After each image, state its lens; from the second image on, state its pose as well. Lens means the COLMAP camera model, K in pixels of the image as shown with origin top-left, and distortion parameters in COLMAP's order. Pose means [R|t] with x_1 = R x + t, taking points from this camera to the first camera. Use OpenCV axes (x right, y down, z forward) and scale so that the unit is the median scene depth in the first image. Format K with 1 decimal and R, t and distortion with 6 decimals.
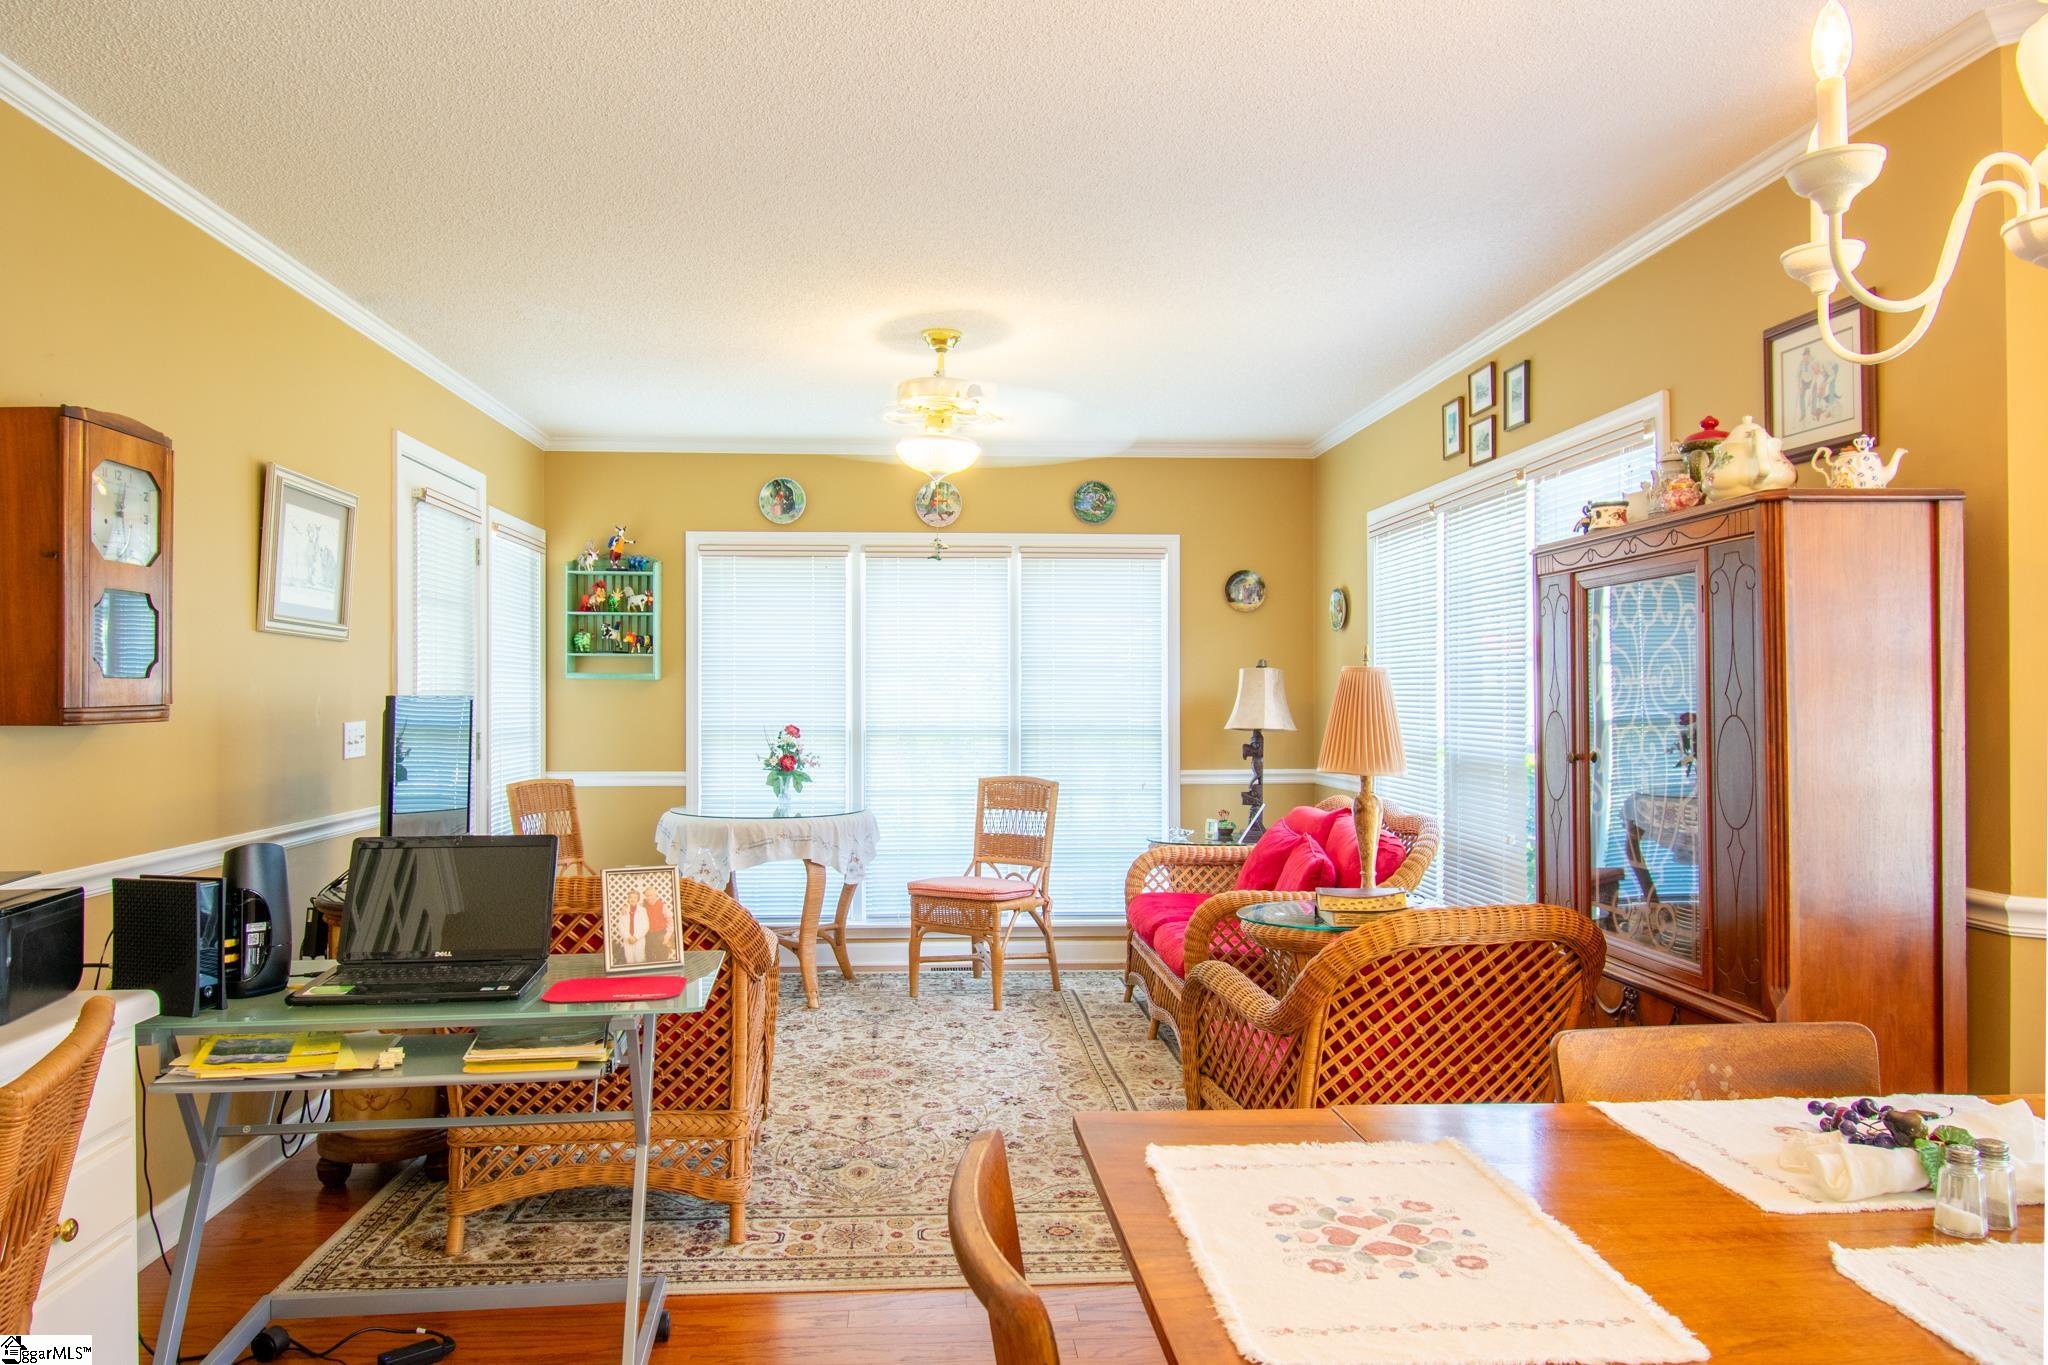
lens RADIAL K [[1240.2, 0, 1019.3], [0, 1240.2, 673.3], [0, 0, 1]] dist [0.017506, -0.025051]
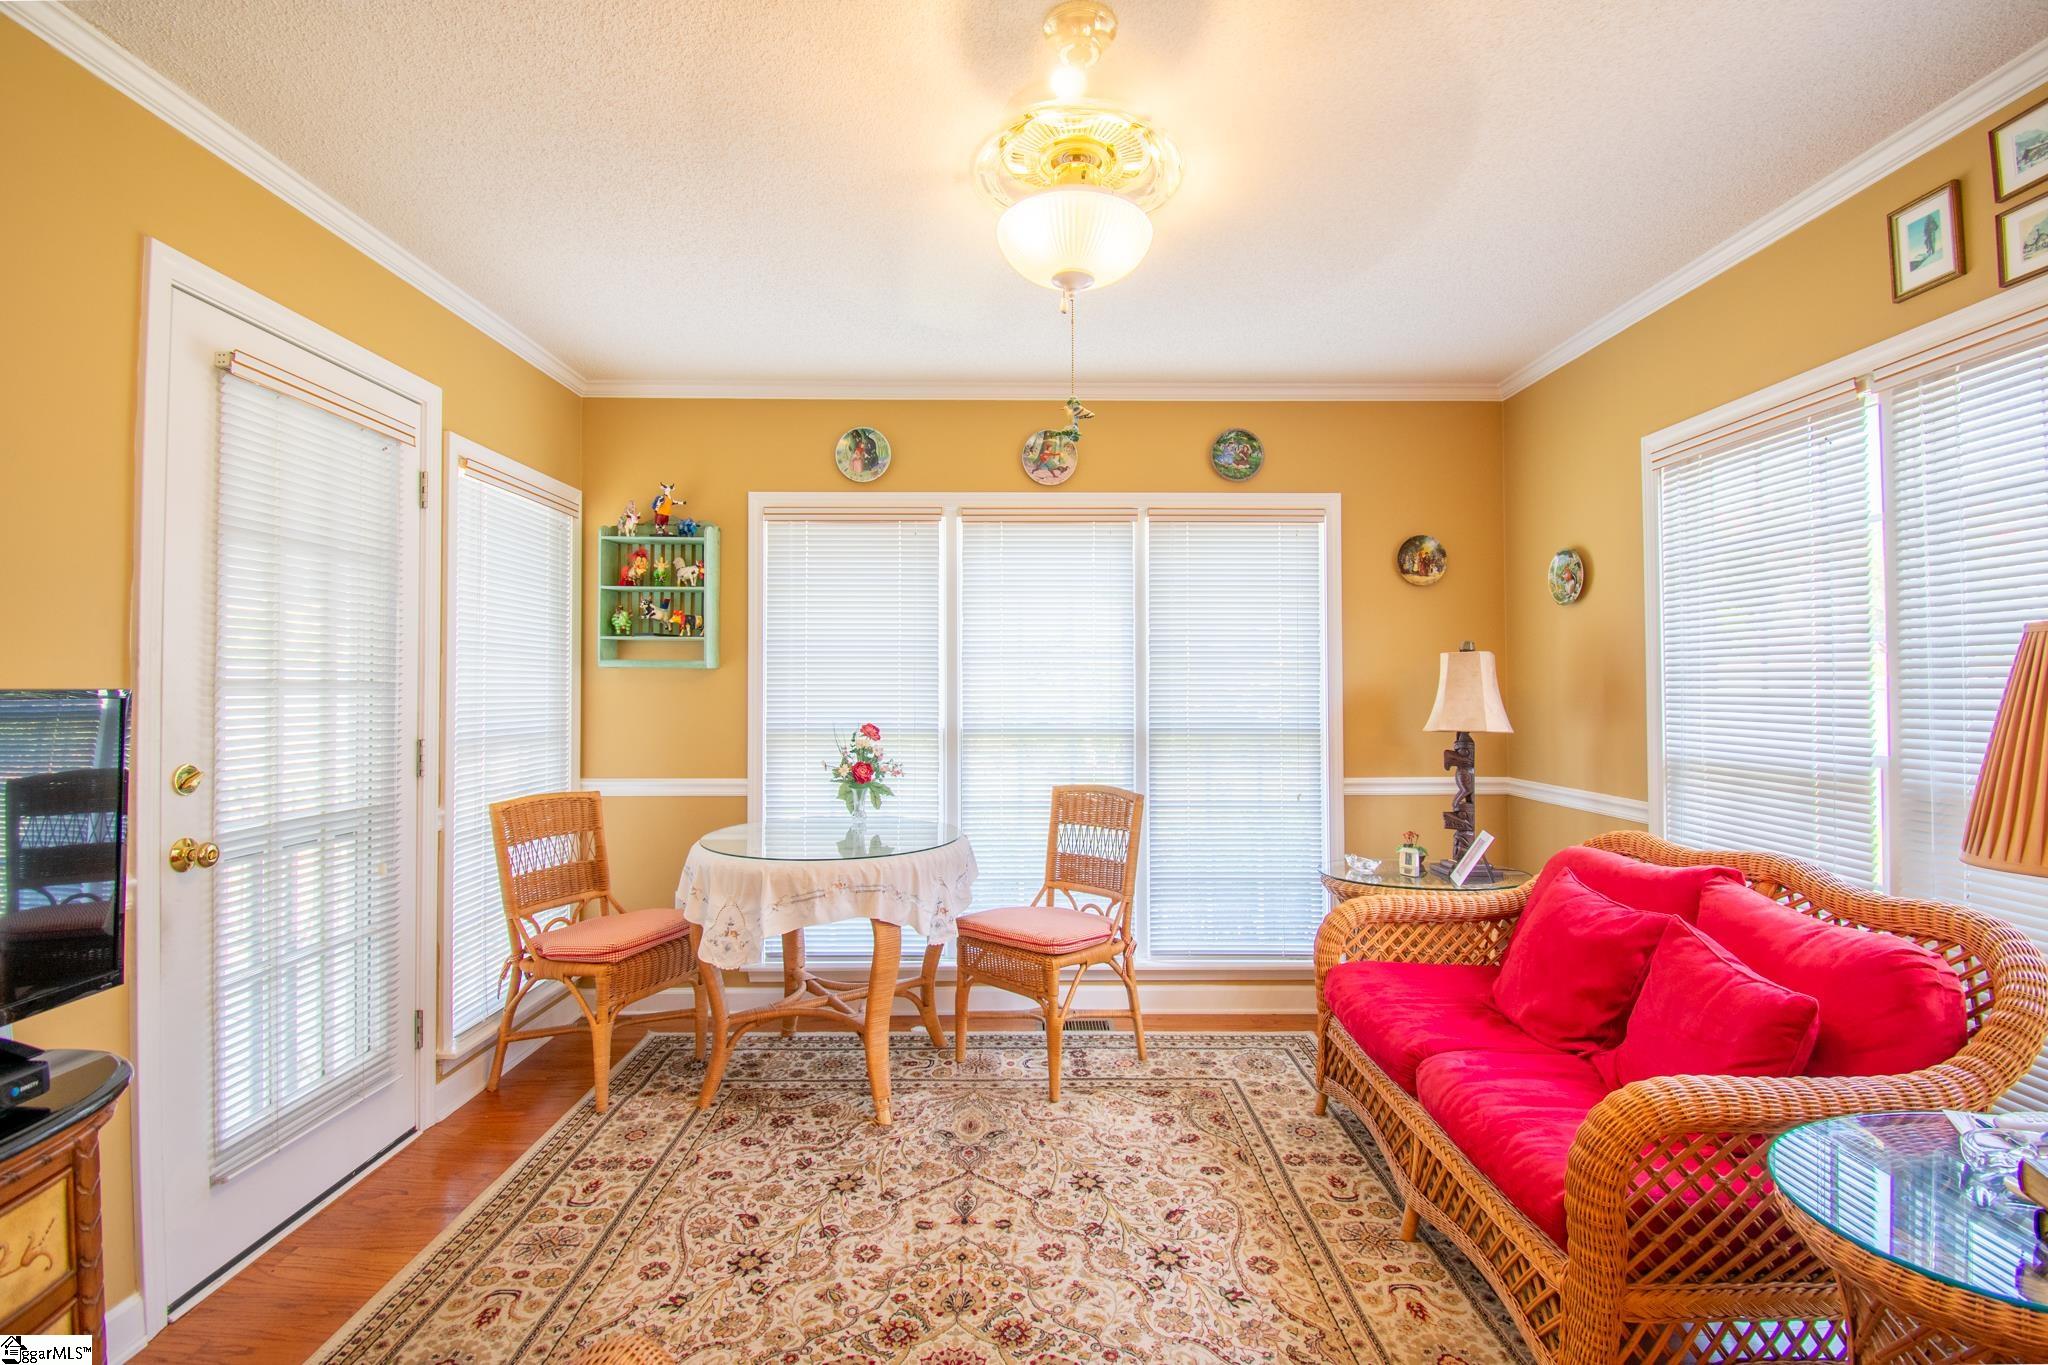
lens RADIAL K [[953.9, 0, 1013.7], [0, 953.9, 672.9], [0, 0, 1]] dist [0.043919, -0.040529]
pose [[0.996387, -0.001081, -0.084924, -0.037097], [0.001108, 0.999999, 0.000279, 0.008240], [0.084924, -0.000372, 0.996387, 0.383874]]
